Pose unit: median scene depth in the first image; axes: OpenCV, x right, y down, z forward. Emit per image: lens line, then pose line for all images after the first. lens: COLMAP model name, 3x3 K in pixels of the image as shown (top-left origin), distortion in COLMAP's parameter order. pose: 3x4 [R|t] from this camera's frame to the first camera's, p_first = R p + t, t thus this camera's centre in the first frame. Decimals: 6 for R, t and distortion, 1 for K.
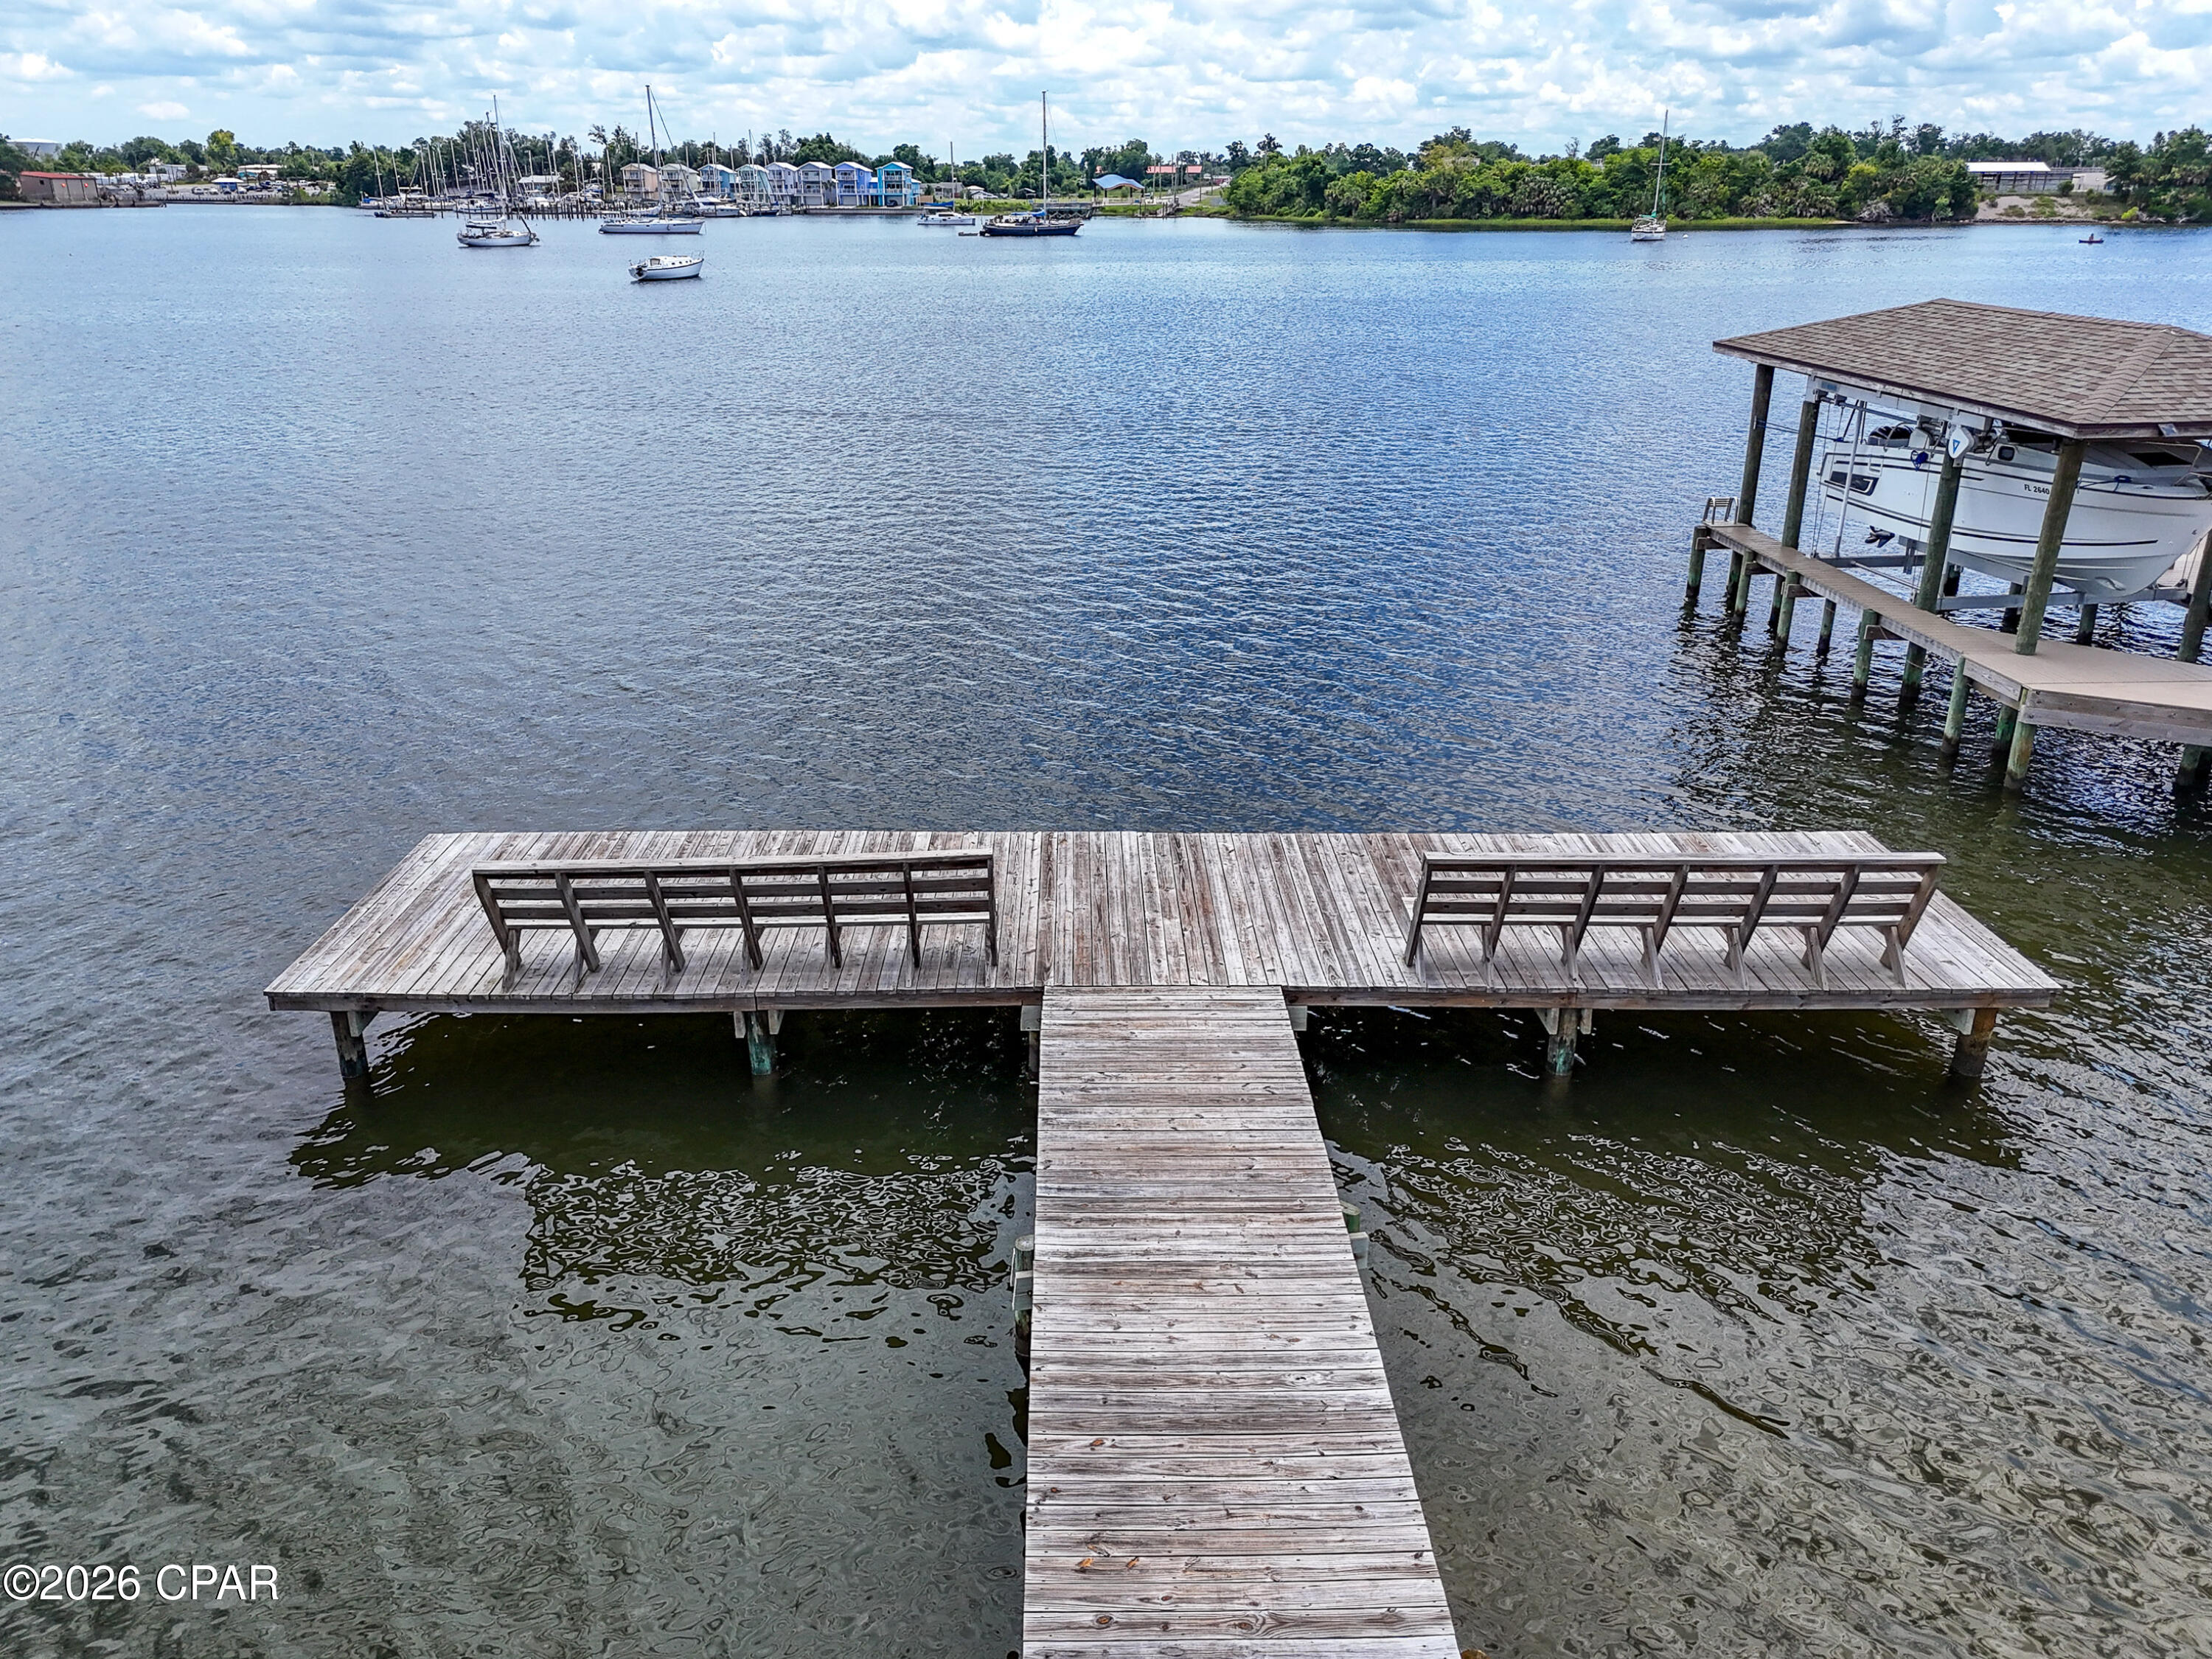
lens RADIAL K [[1625.7, 0, 1099.5], [0, 1625.7, 820.4], [0, 0, 1]] dist [0.067380, -0.056421]
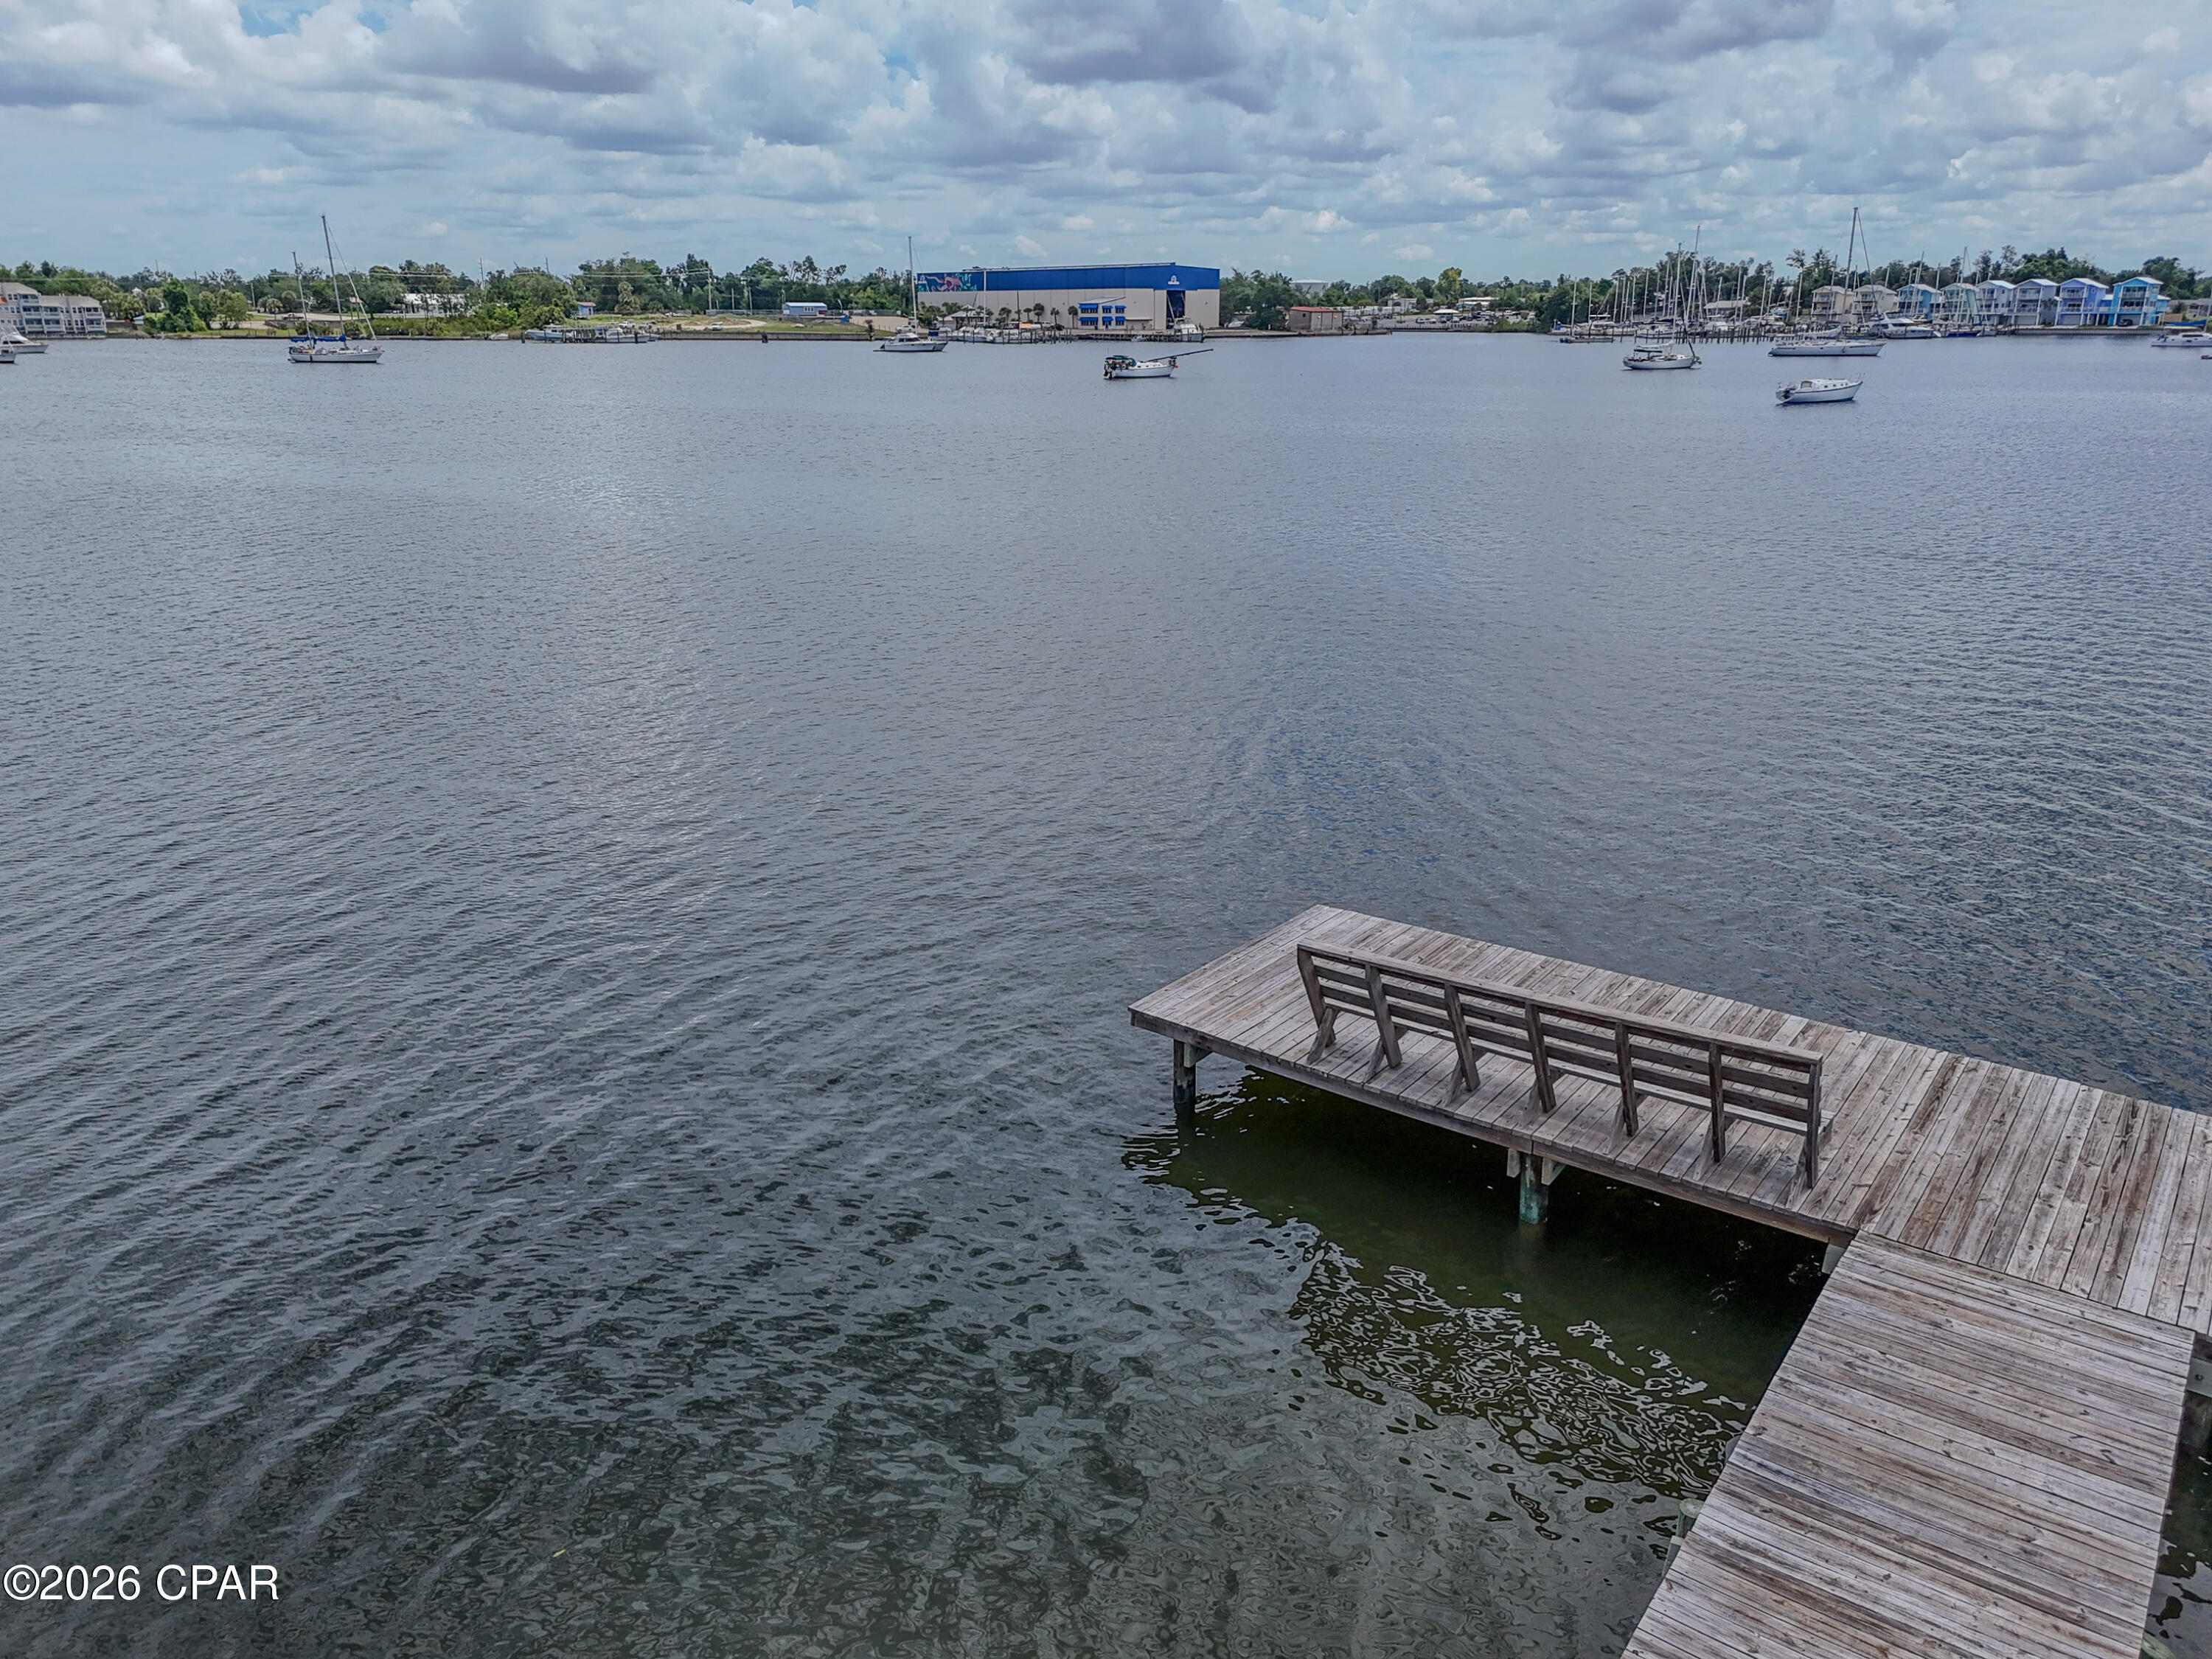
lens RADIAL K [[1625.7, 0, 1105.7], [0, 1625.7, 820.1], [0, 0, 1]] dist [0.067380, -0.056421]
pose [[0.792901, 0.177143, -0.583034, 0.097363], [-0.216037, 0.976381, 0.002853, -0.019485], [0.569768, 0.123695, 0.812443, 0.046372]]
